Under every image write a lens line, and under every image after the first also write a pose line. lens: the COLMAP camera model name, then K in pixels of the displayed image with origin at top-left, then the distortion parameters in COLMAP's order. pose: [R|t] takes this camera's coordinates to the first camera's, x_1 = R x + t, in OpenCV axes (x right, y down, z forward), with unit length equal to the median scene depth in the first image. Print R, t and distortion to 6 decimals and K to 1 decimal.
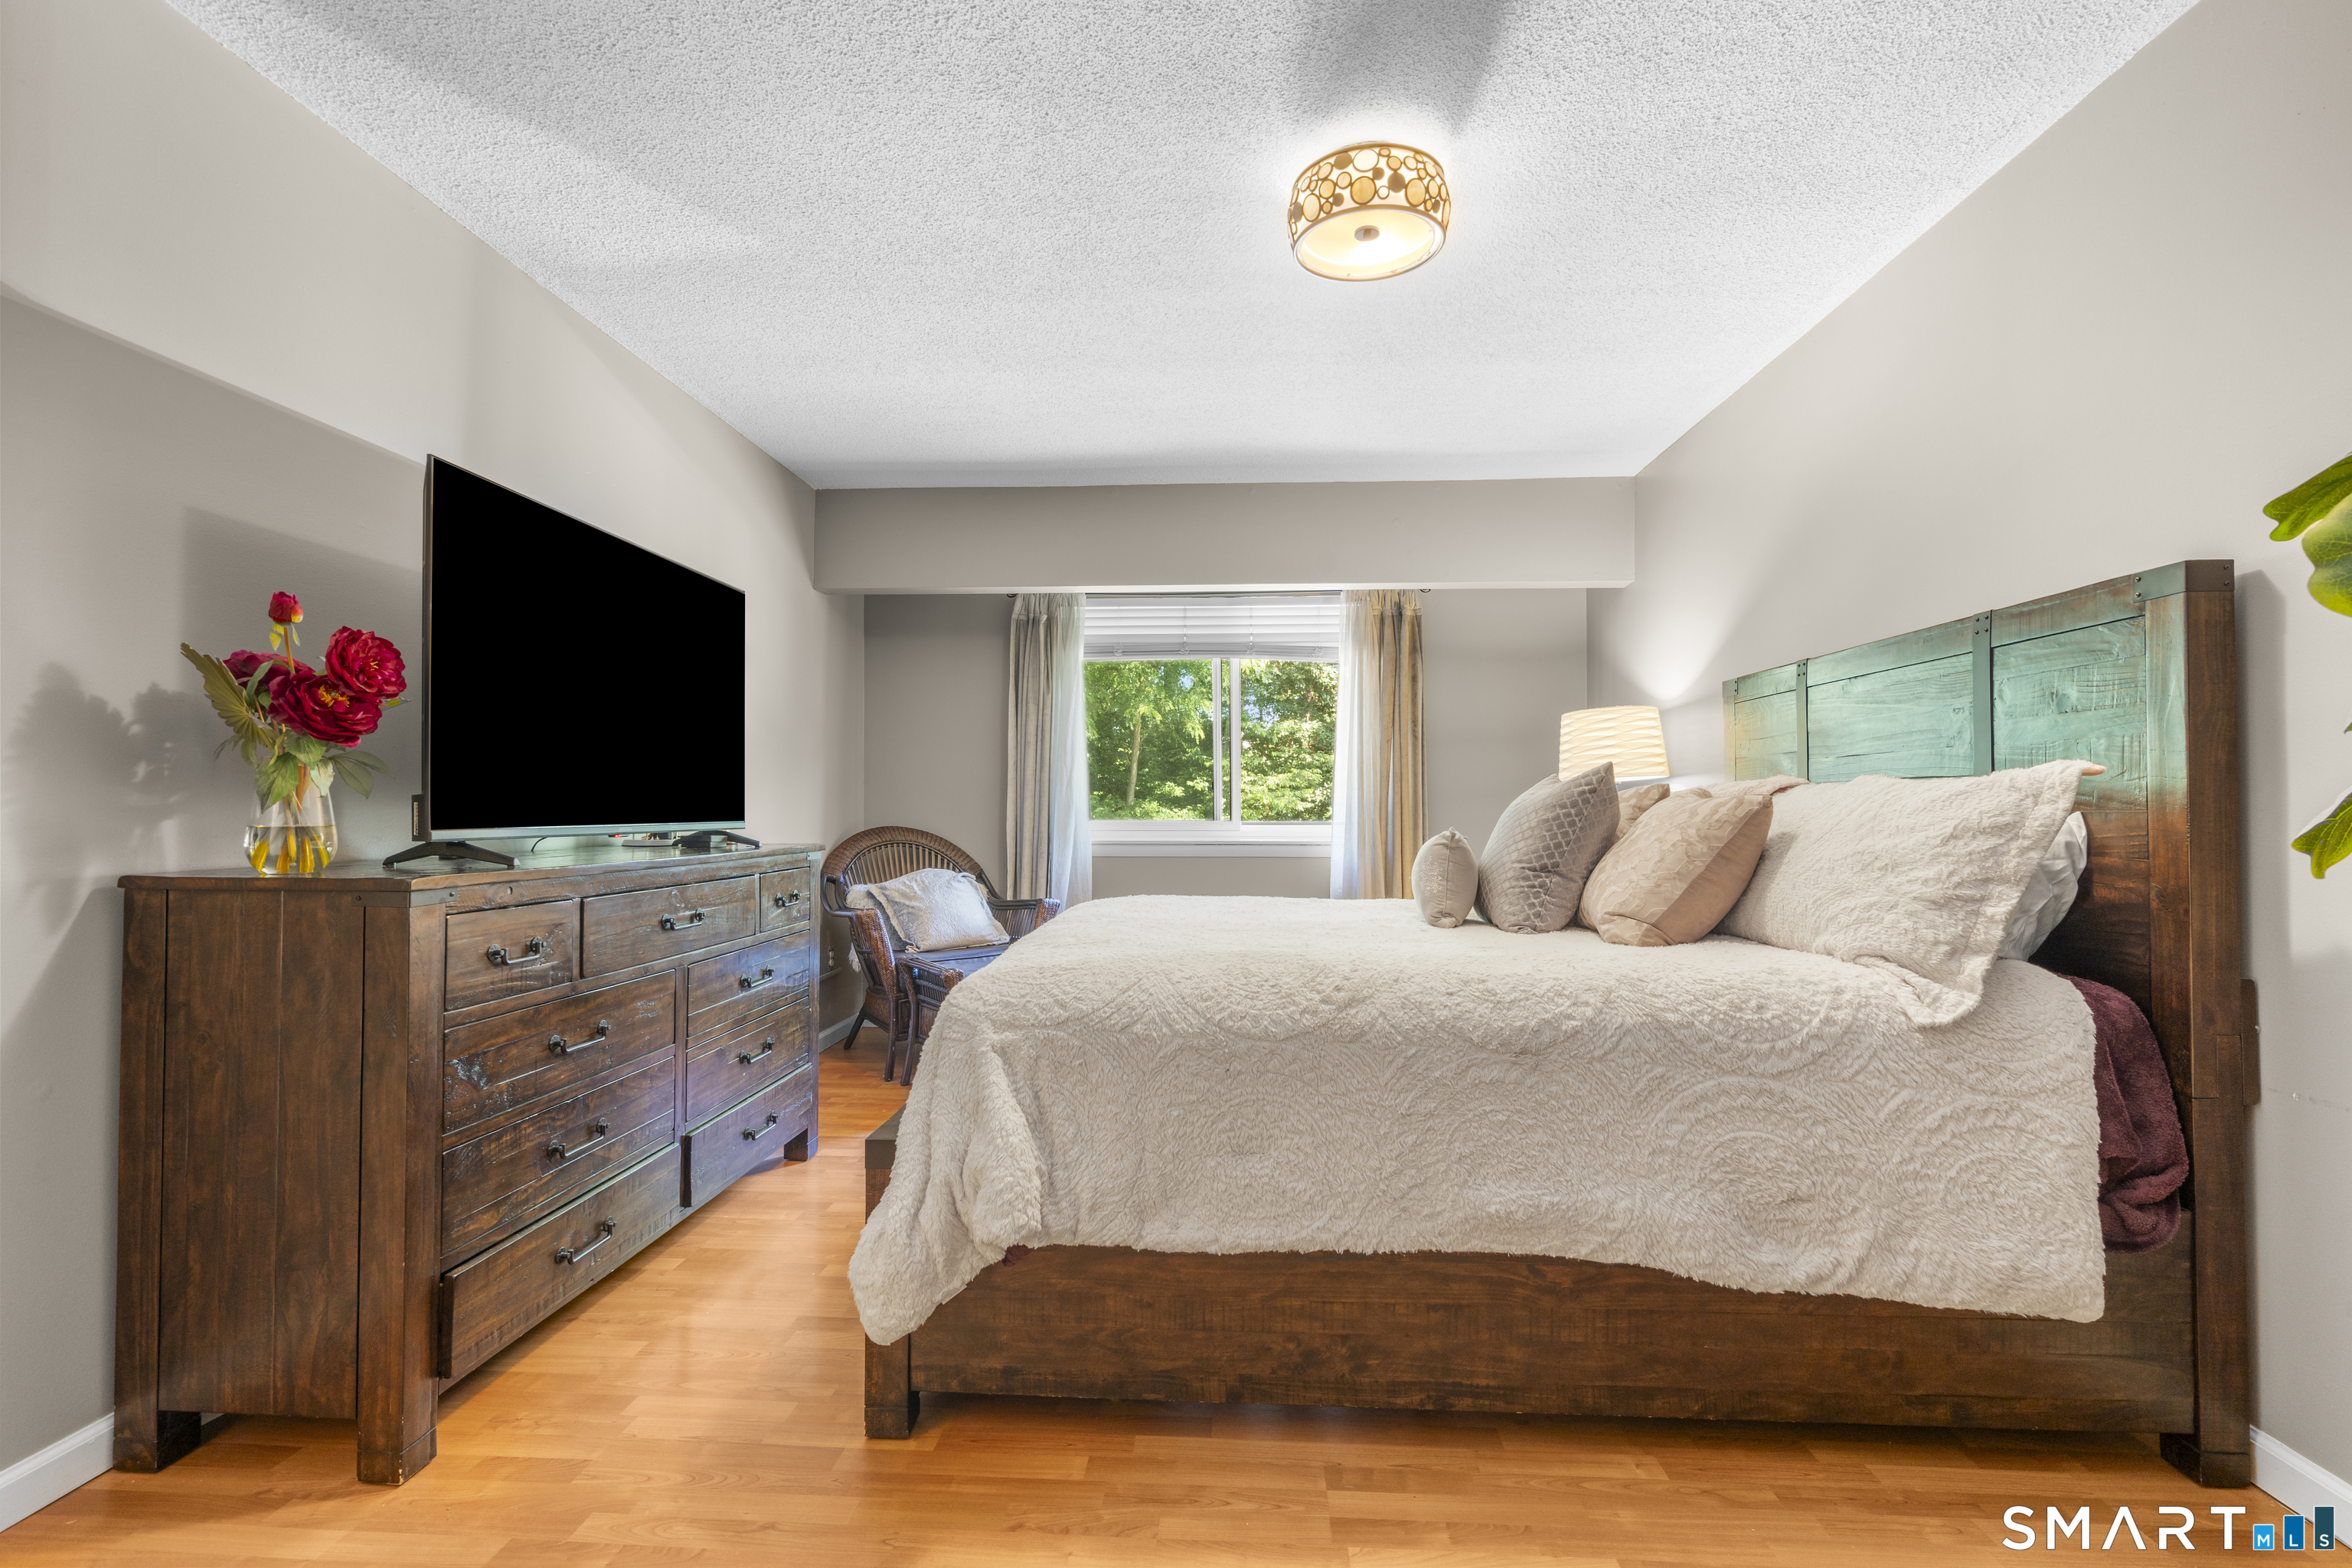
lens RADIAL K [[1053.1, 0, 1175.3], [0, 1053.1, 788.4], [0, 0, 1]] dist [-0.007974, 0.002797]
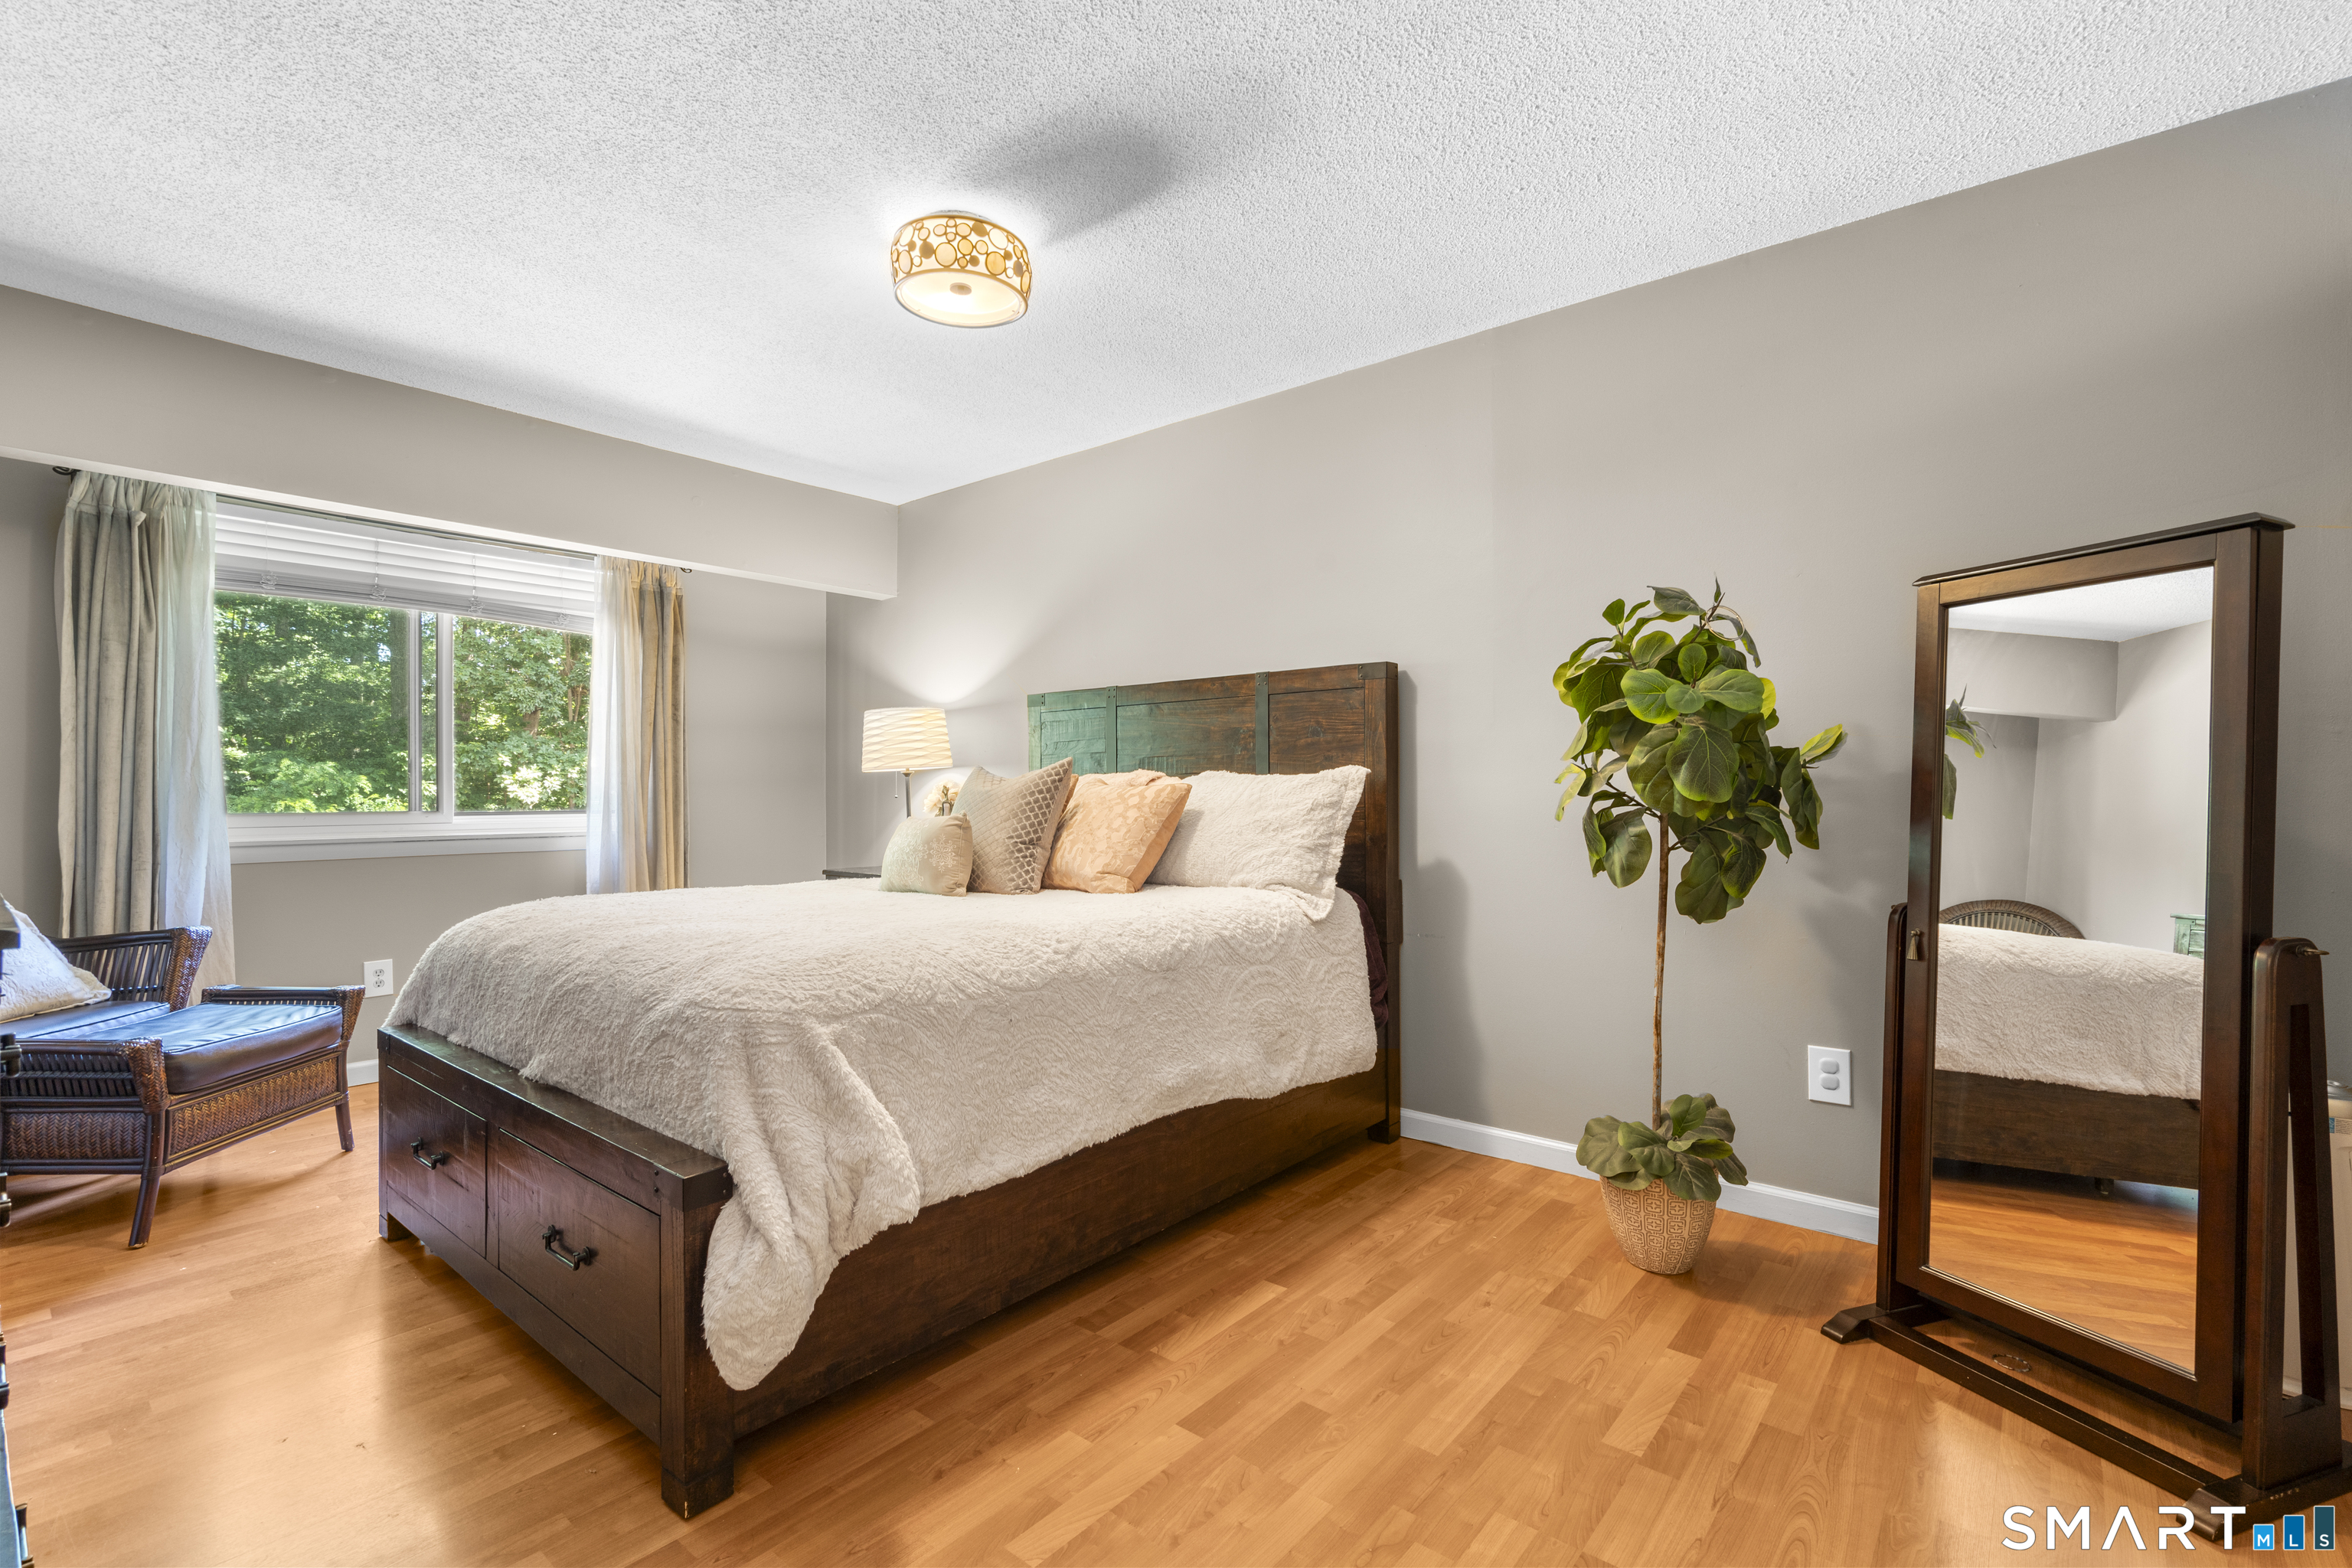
lens RADIAL K [[1053.1, 0, 1171.6], [0, 1053.1, 789.4], [0, 0, 1]] dist [-0.007974, 0.002797]
pose [[0.594490, -0.000001, 0.804103, -0.730645], [-0.011106, 0.999905, 0.008212, 0.001867], [-0.804026, -0.013812, 0.594433, 0.162533]]
